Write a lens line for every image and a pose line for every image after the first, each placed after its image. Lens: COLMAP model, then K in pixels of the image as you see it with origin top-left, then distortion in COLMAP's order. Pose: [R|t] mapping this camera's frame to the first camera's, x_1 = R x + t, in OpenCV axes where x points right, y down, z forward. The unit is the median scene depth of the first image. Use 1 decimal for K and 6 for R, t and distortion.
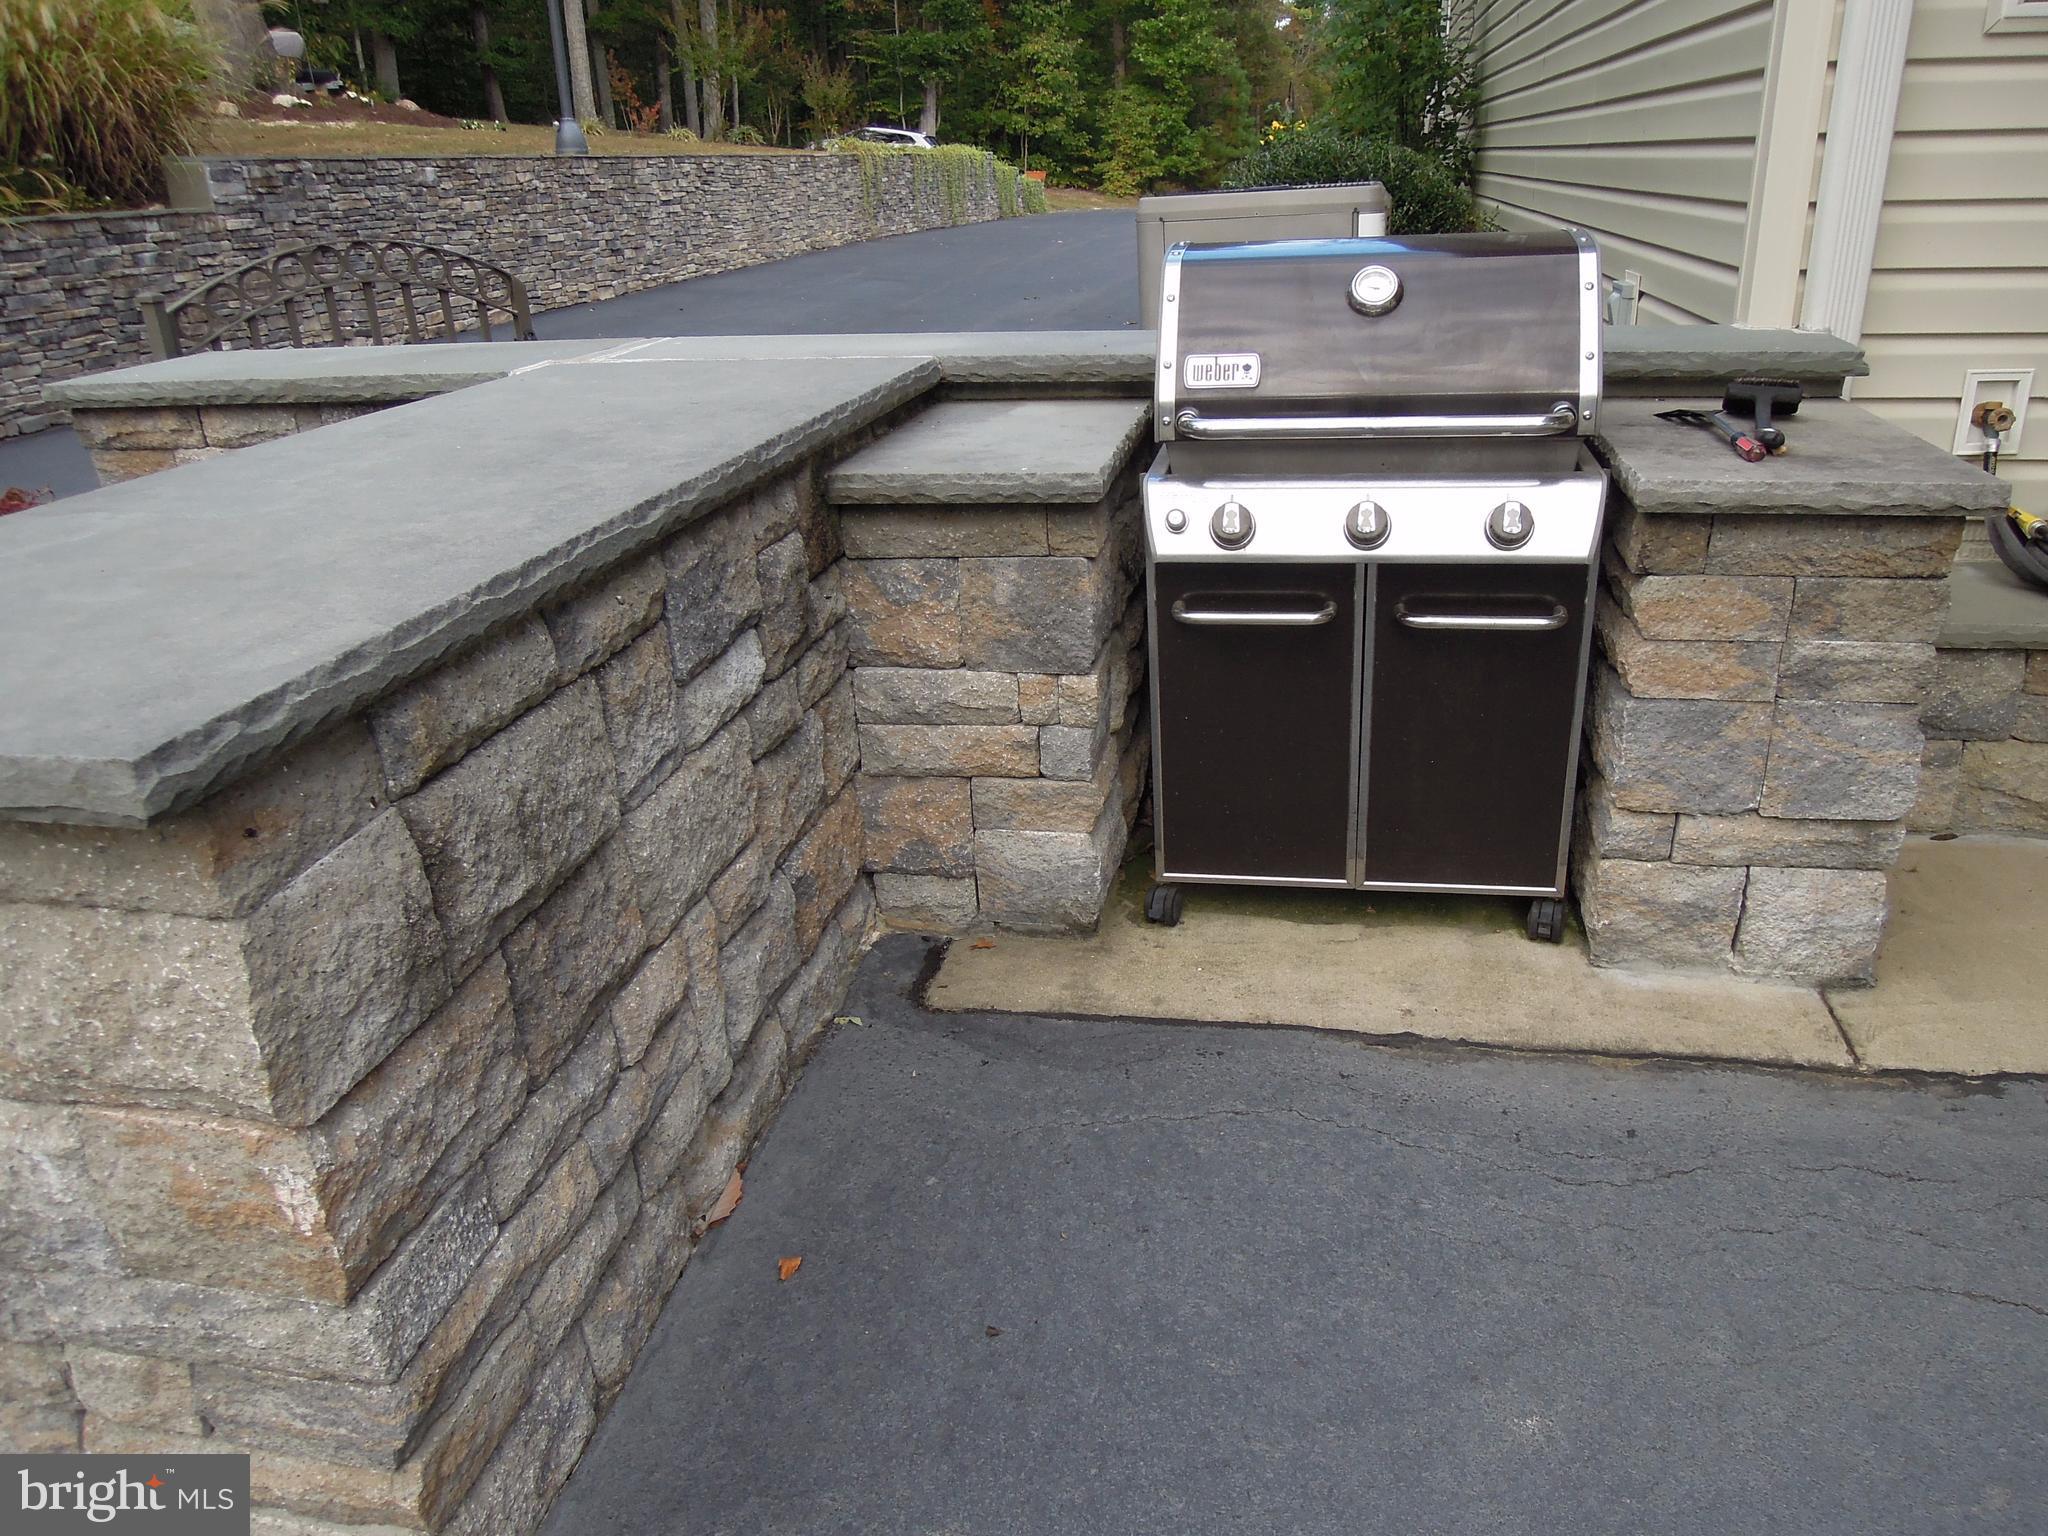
lens RADIAL K [[1407.6, 0, 1031.0], [0, 1407.6, 771.0], [0, 0, 1]] dist [-0.030544, -0.000257]
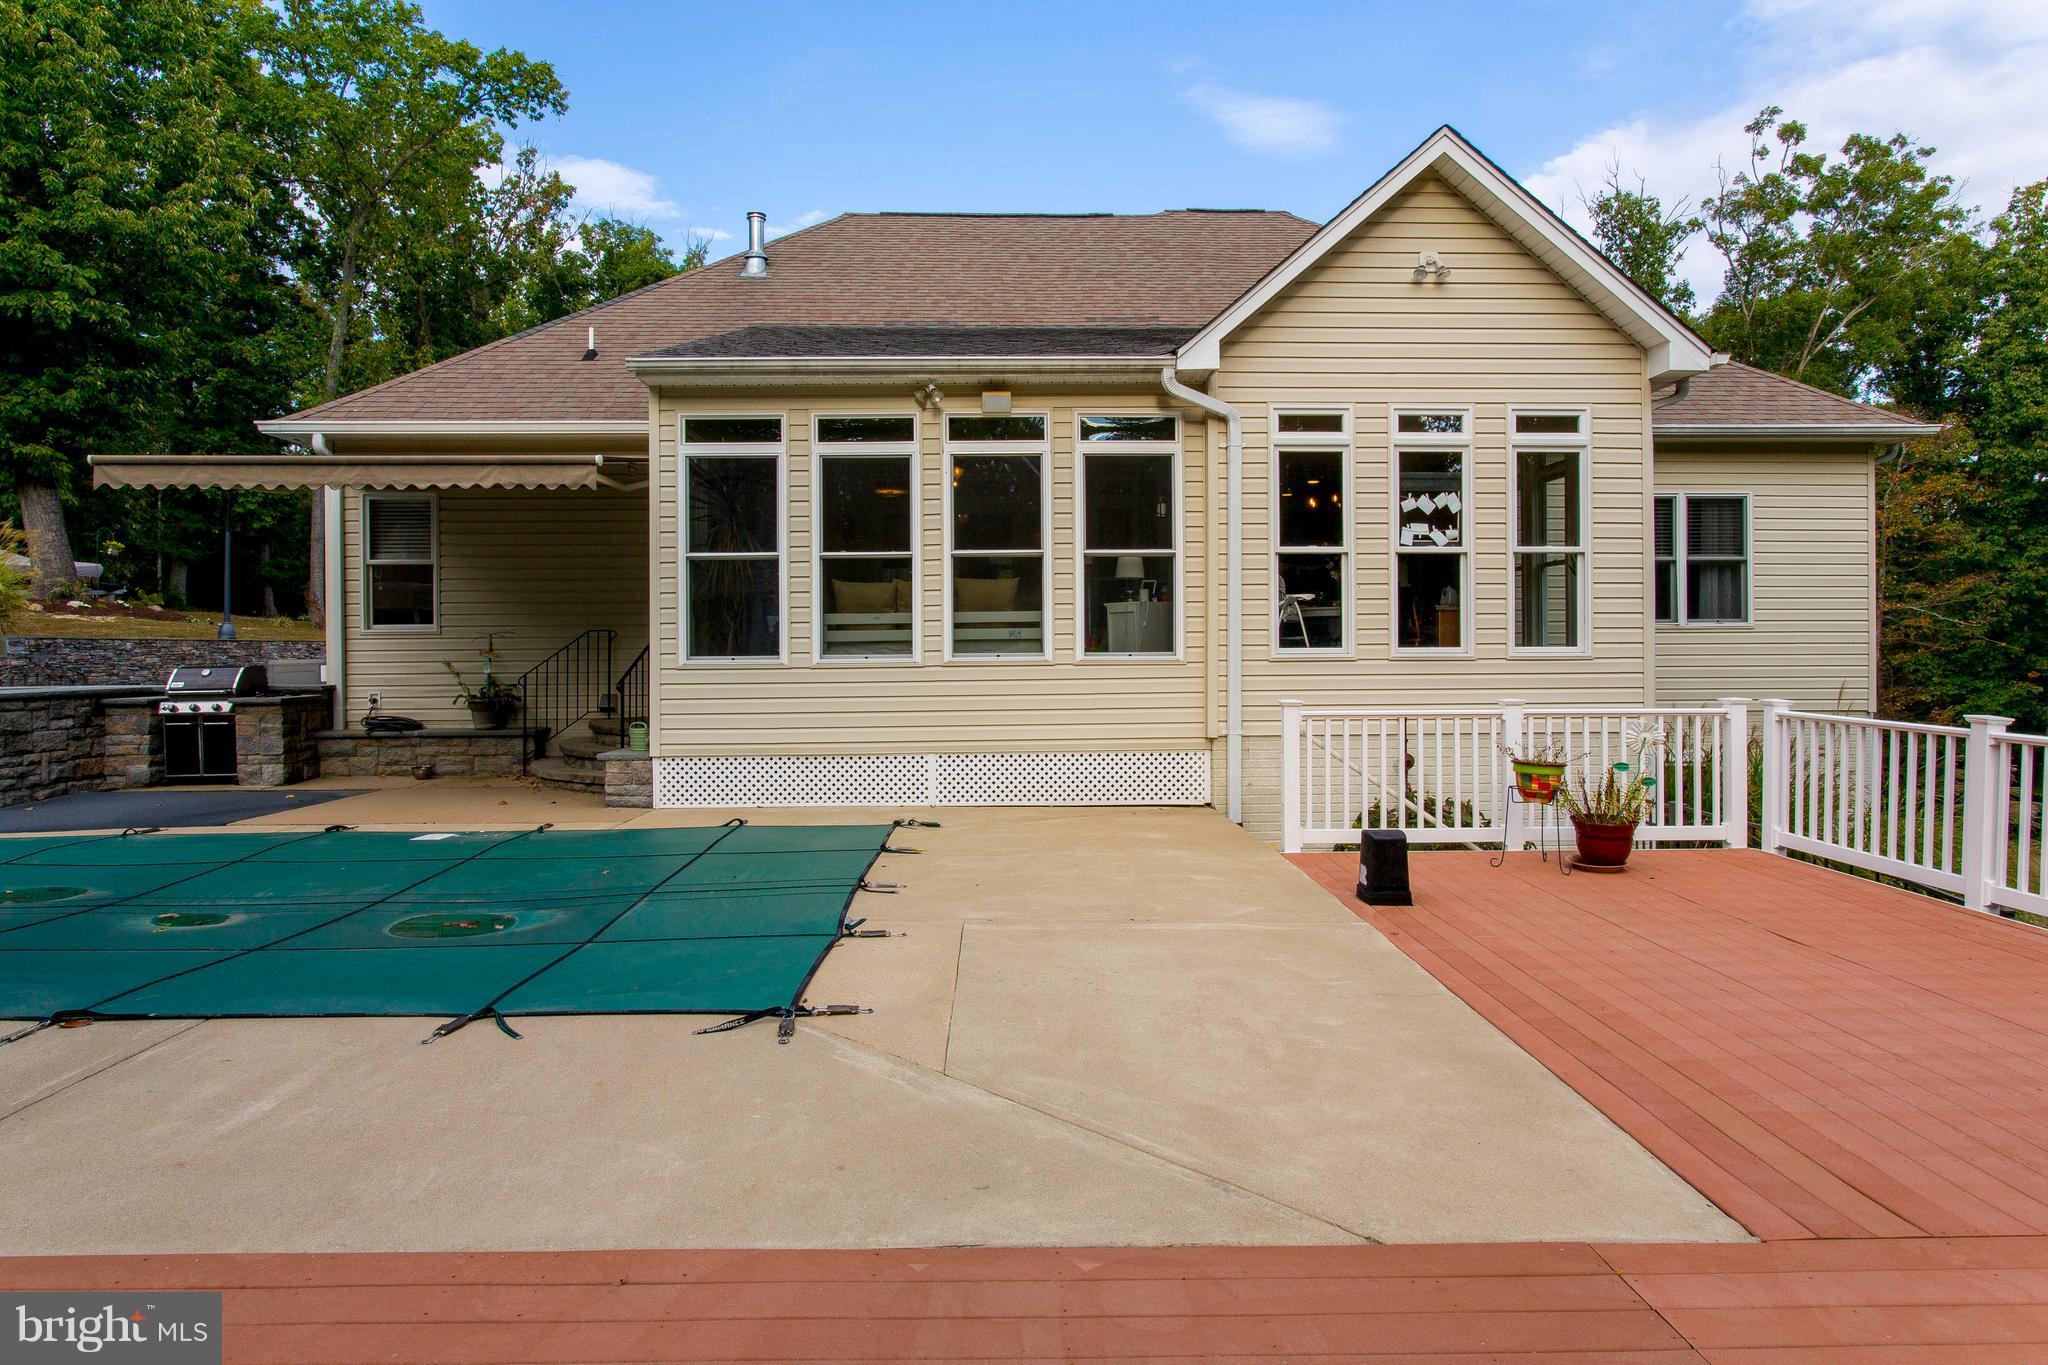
lens RADIAL K [[1158.2, 0, 1025.3], [0, 1158.2, 663.5], [0, 0, 1]] dist [-0.003915, -0.000780]
pose [[0.977738, 0.026151, 0.208194, 2.352578], [0.056835, 0.922106, -0.382740, 1.539972], [-0.201986, 0.386052, 0.900092, -3.763563]]
